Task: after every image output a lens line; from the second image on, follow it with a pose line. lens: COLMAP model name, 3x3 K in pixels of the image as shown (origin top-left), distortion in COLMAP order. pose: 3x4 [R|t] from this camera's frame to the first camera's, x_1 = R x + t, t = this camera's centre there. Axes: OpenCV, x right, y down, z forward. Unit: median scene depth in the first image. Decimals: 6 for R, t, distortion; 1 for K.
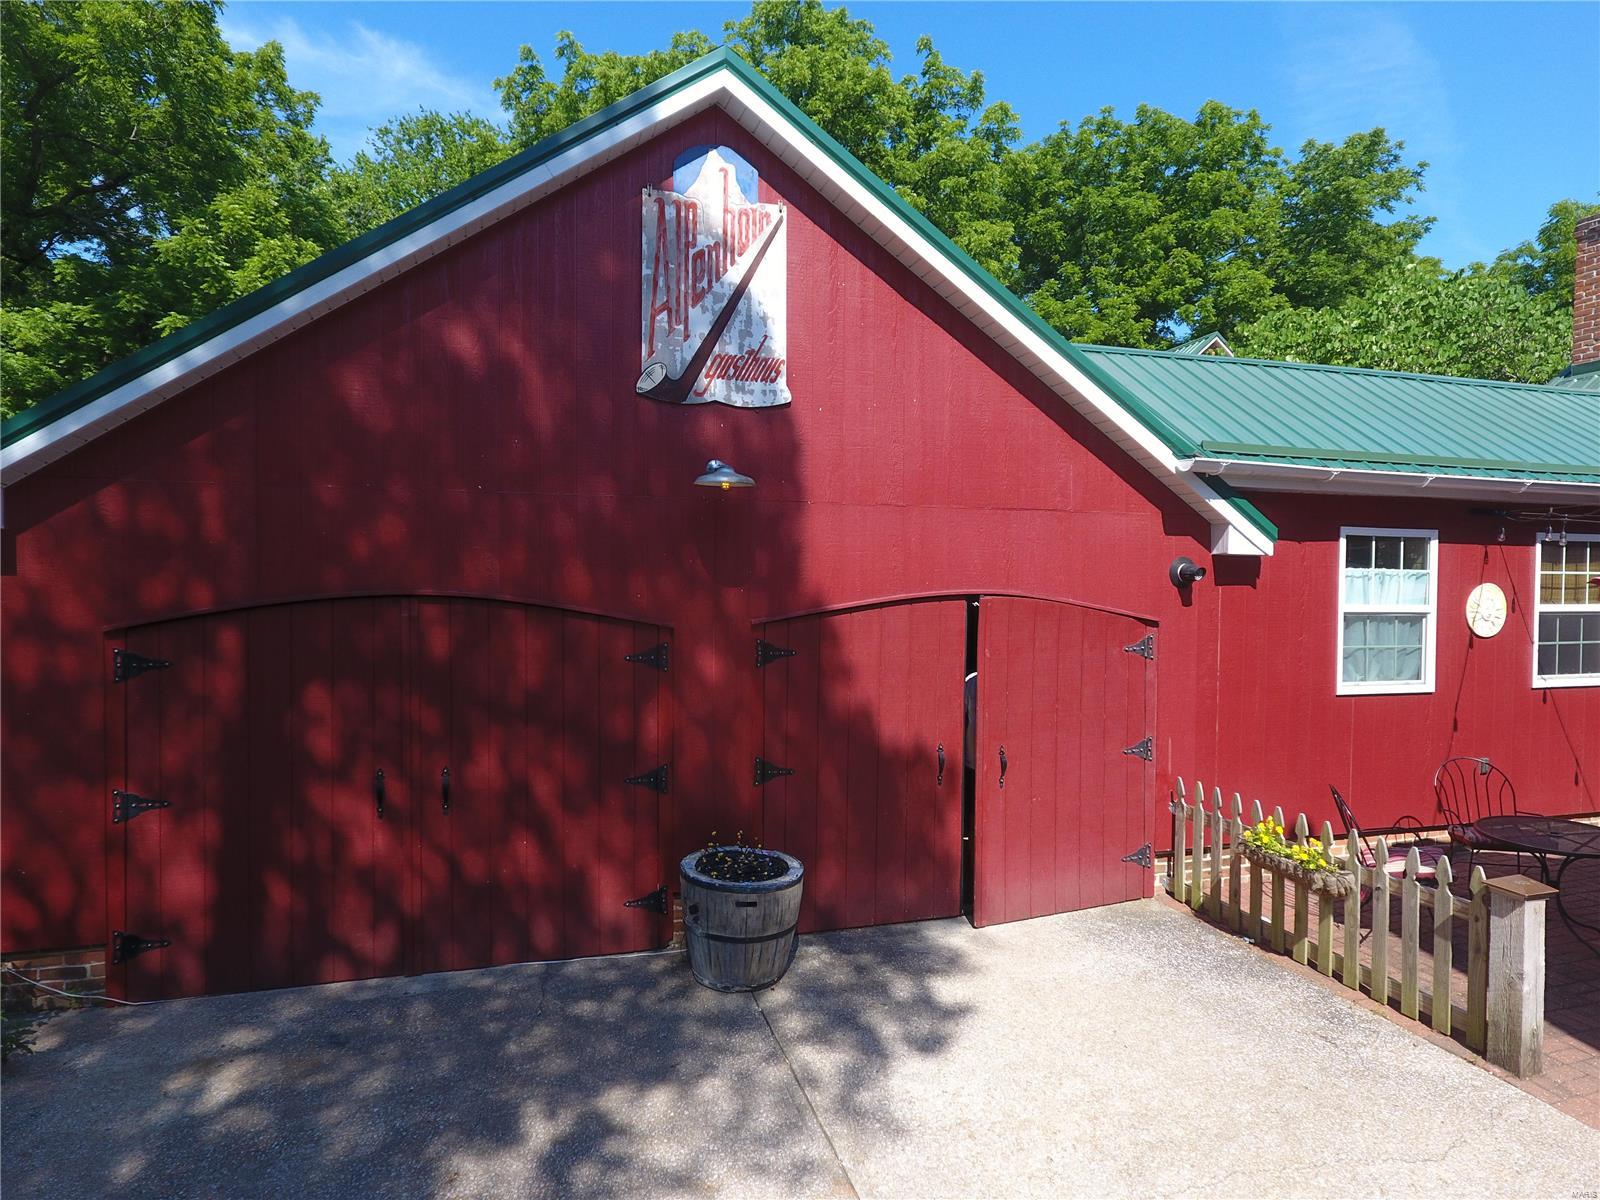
lens RADIAL K [[940.0, 0, 789.5], [0, 940.0, 604.4], [0, 0, 1]] dist [-0.003201, -0.000036]
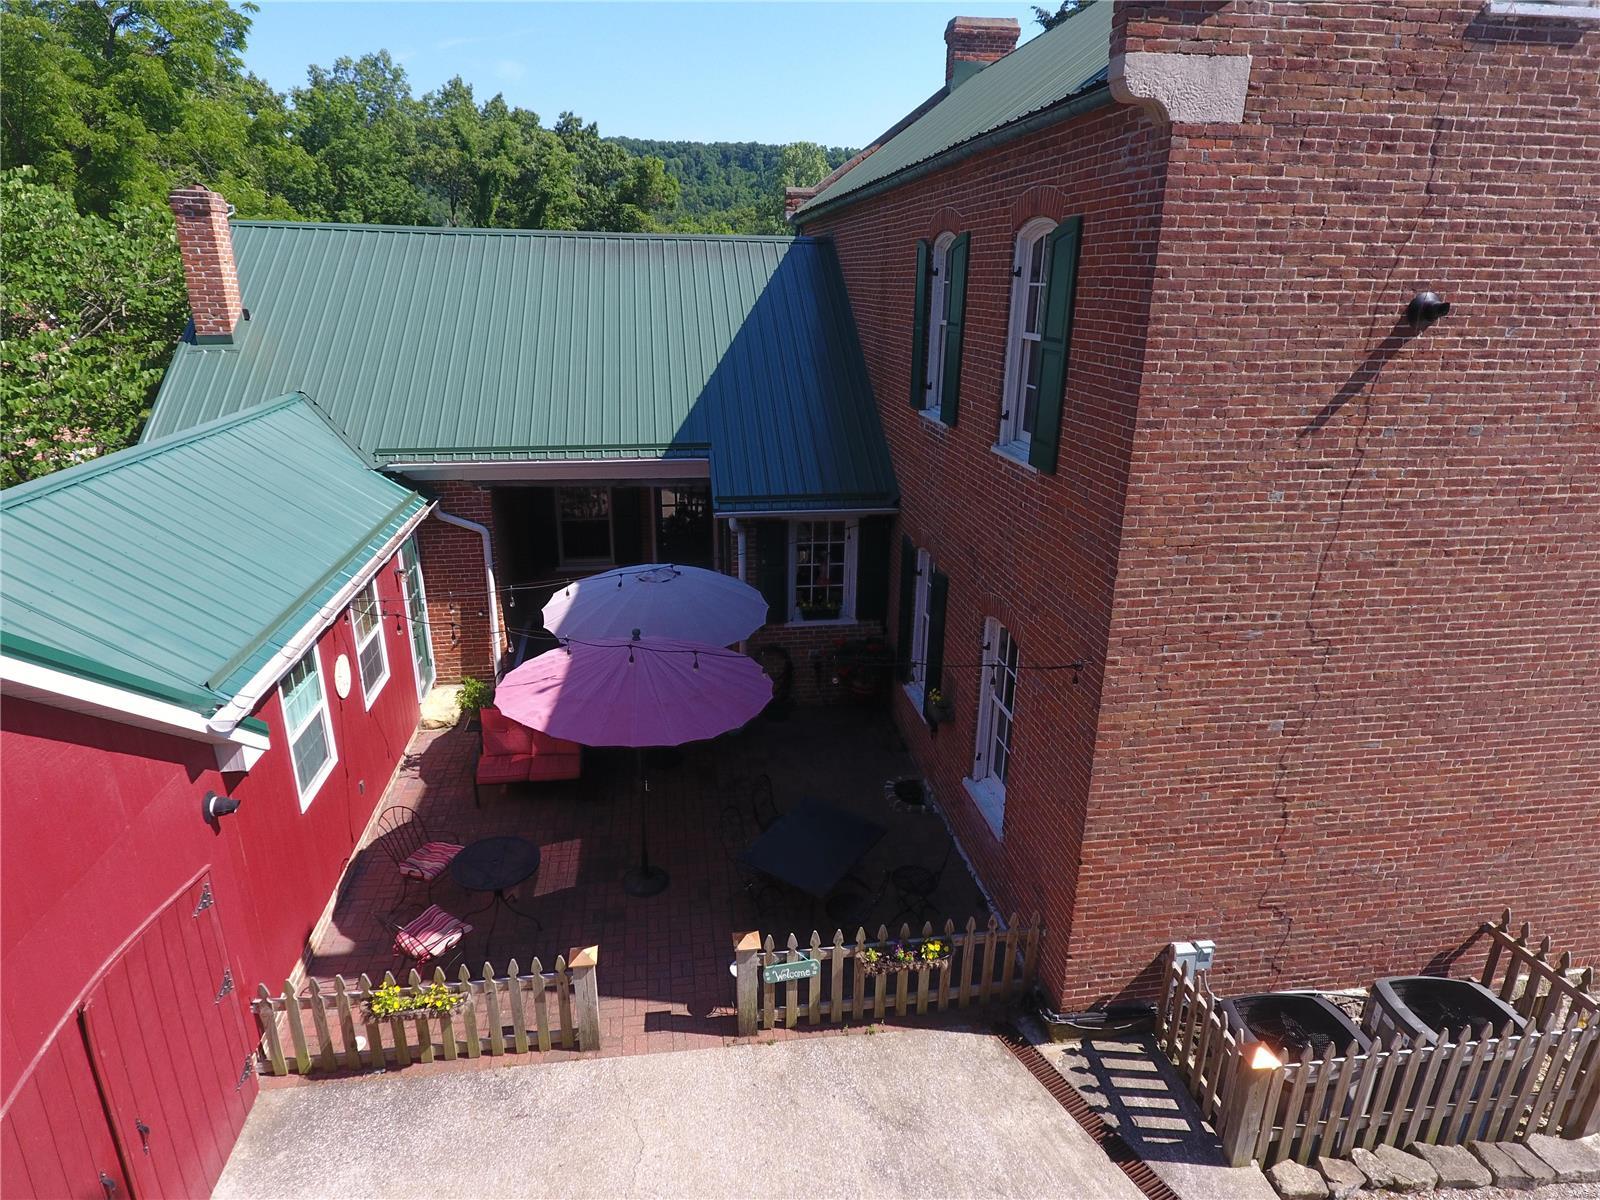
lens RADIAL K [[940.0, 0, 789.5], [0, 940.0, 604.4], [0, 0, 1]] dist [-0.003201, -0.000036]
pose [[0.141696, -0.331609, 0.932715, -0.351452], [0.024295, 0.943103, 0.331612, -0.572104], [-0.989612, -0.024328, 0.141690, 0.296958]]
